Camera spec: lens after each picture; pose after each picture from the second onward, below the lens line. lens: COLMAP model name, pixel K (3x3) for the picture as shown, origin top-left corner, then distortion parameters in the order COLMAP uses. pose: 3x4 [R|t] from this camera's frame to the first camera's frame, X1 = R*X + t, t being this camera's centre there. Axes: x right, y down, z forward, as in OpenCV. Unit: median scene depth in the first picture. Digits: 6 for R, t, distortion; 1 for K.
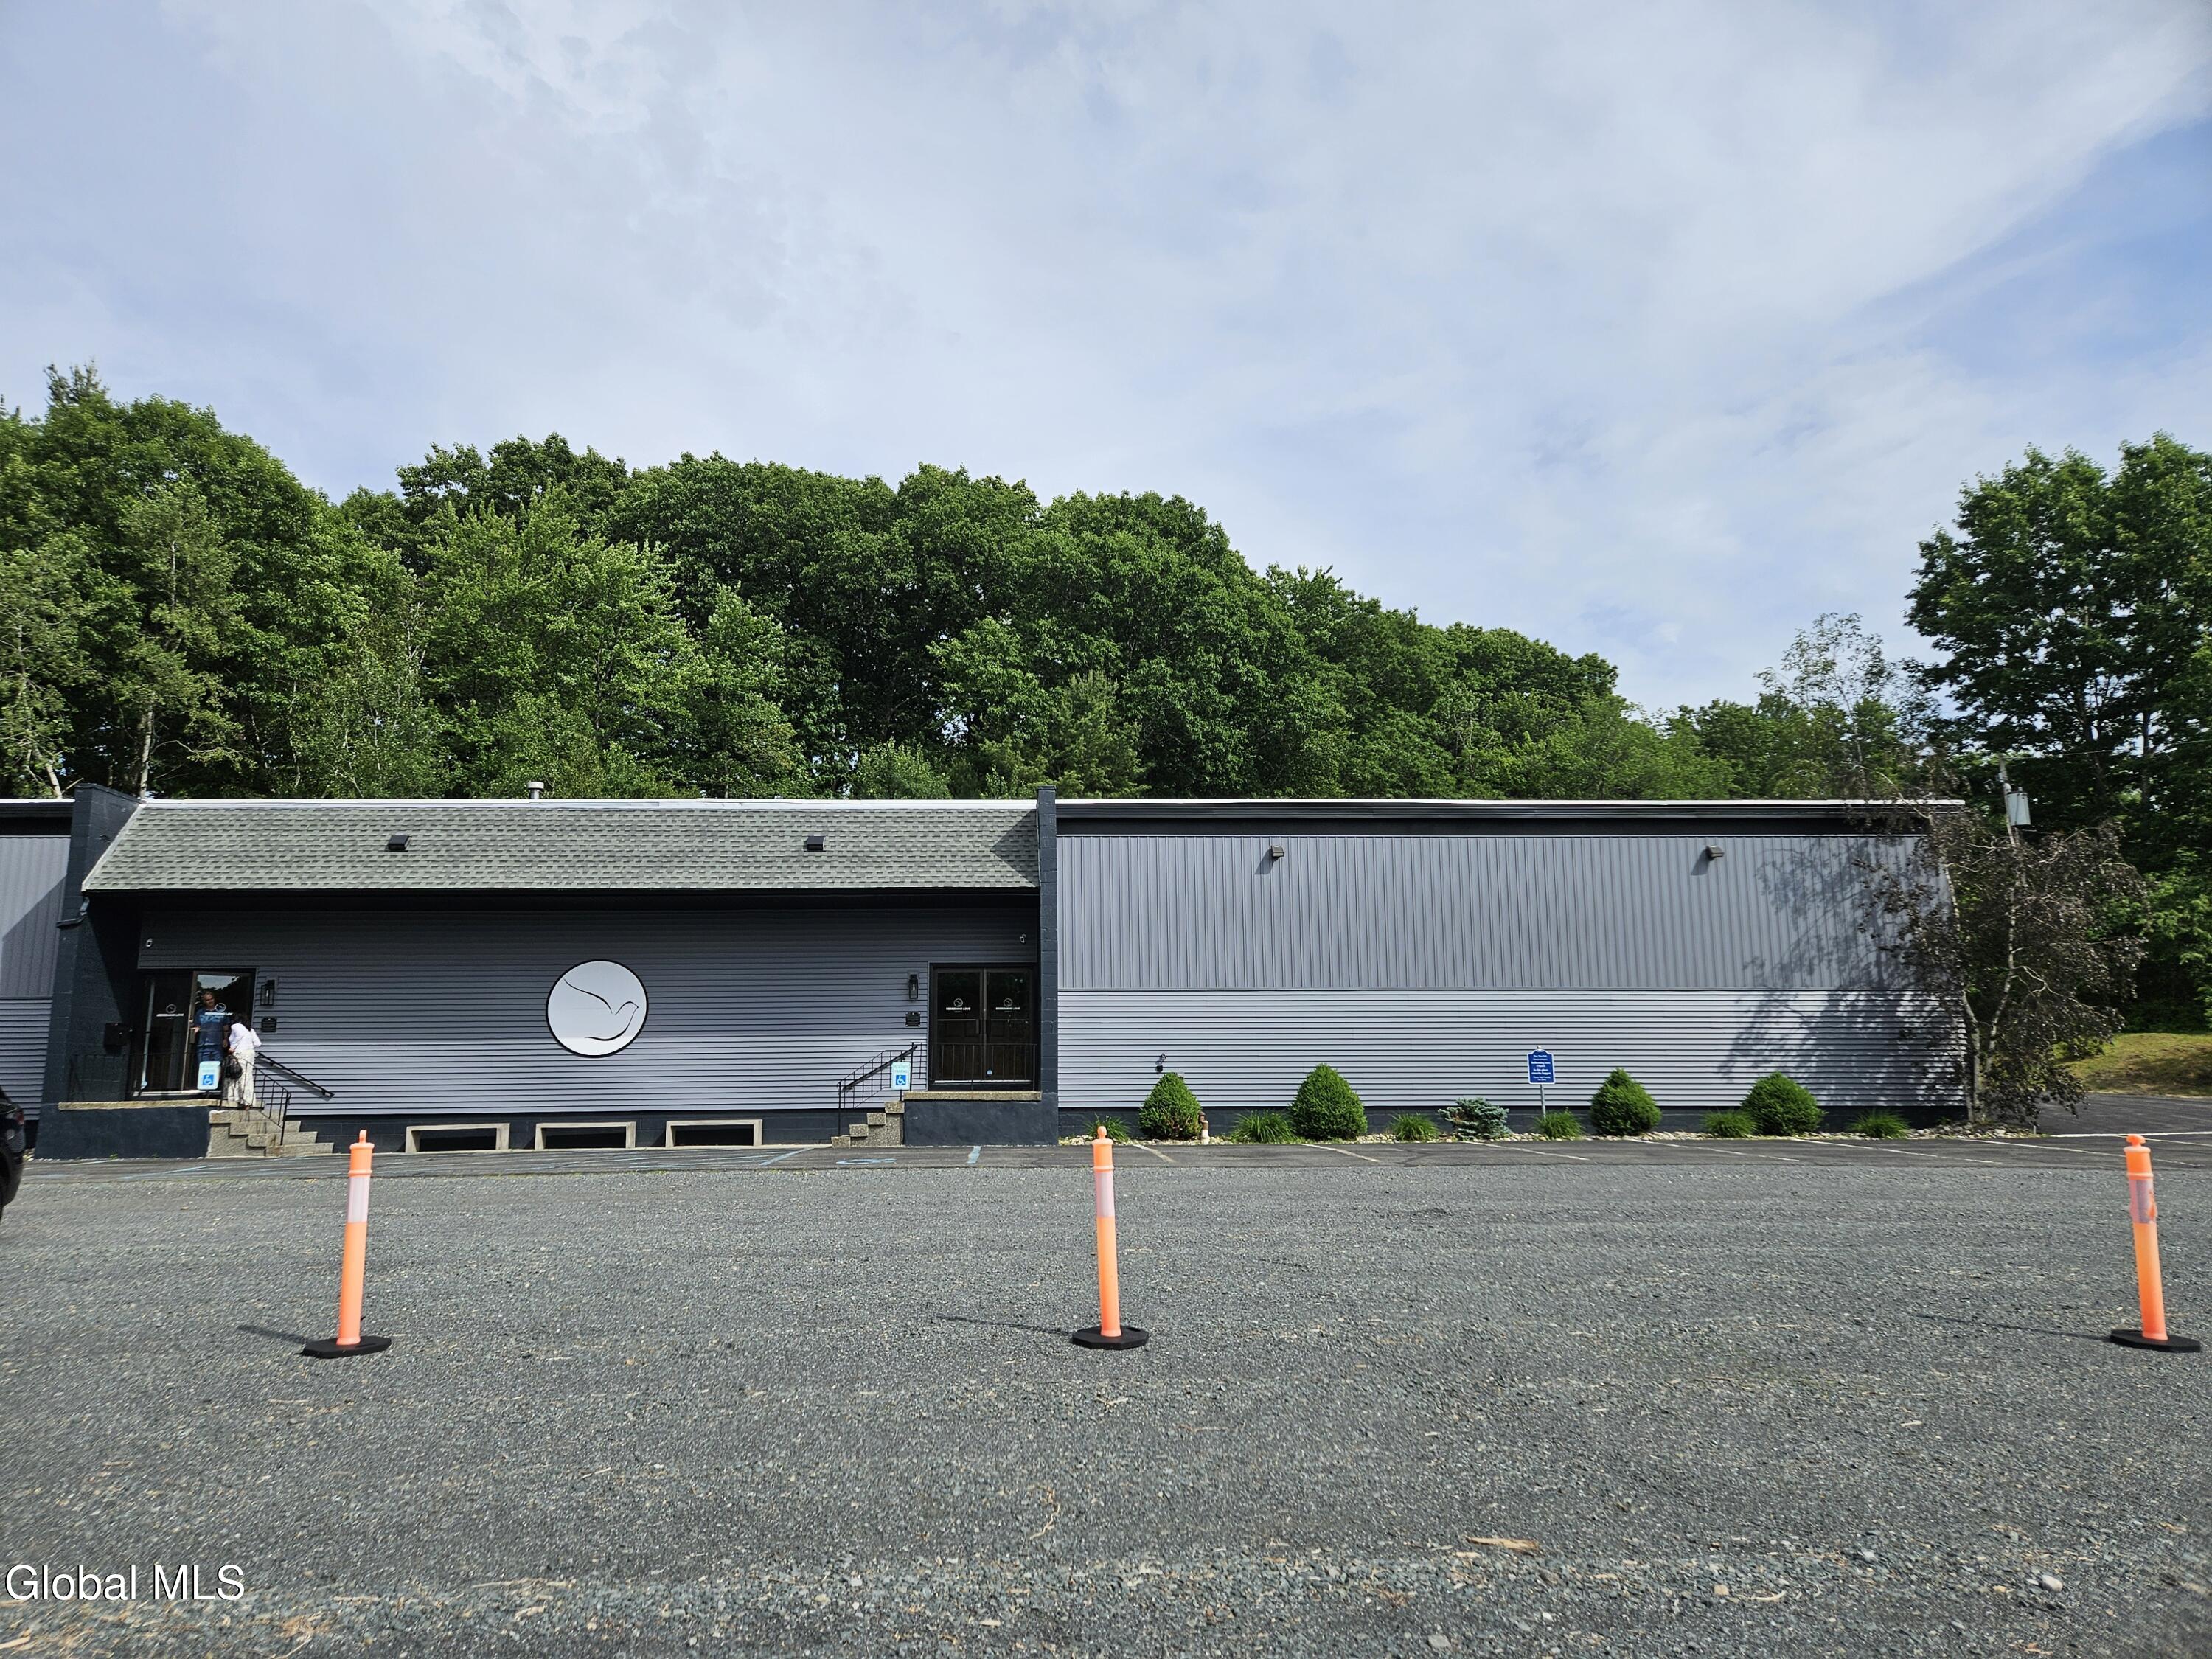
lens RADIAL K [[1479.2, 0, 1104.6], [0, 1479.2, 829.5], [0, 0, 1]] dist [0.055023, -0.040682]
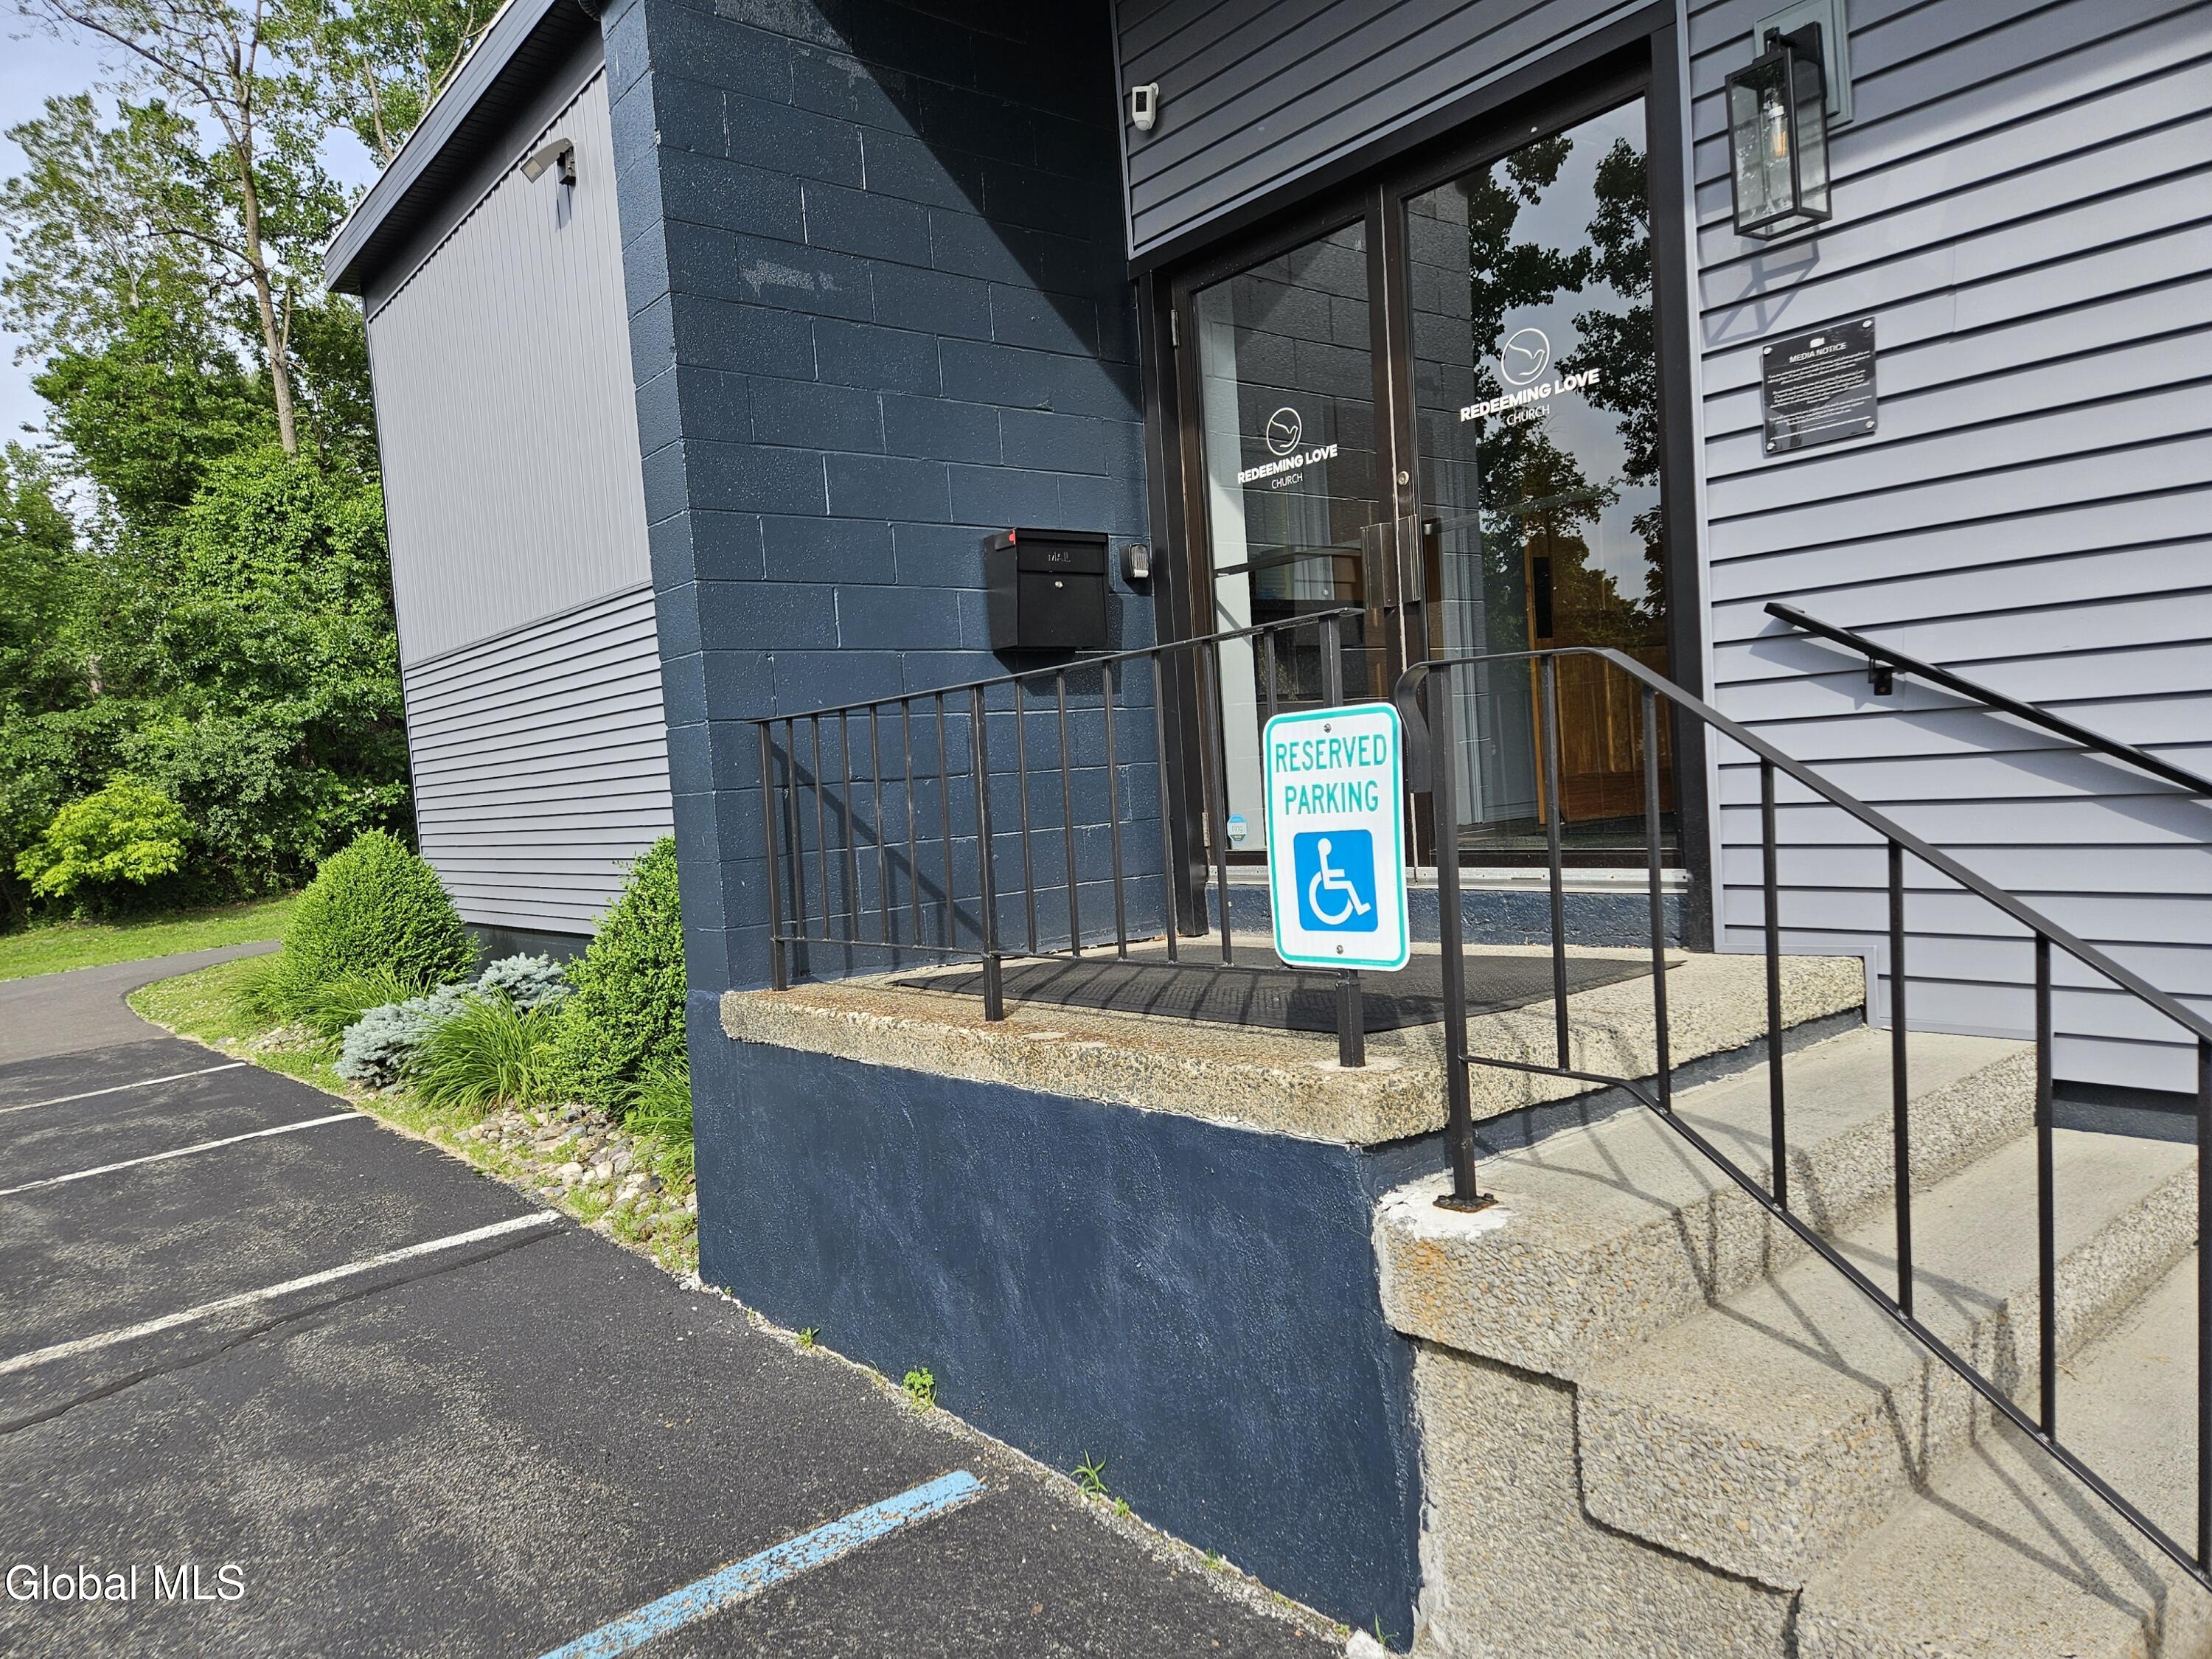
lens RADIAL K [[1479.2, 0, 1105.5], [0, 1479.2, 830.8], [0, 0, 1]] dist [0.055023, -0.040682]
pose [[0.588487, -0.004249, -0.808496, -0.518820], [0.201031, 0.969350, 0.141231, 0.144520], [0.783115, -0.245645, 0.571304, 0.921145]]
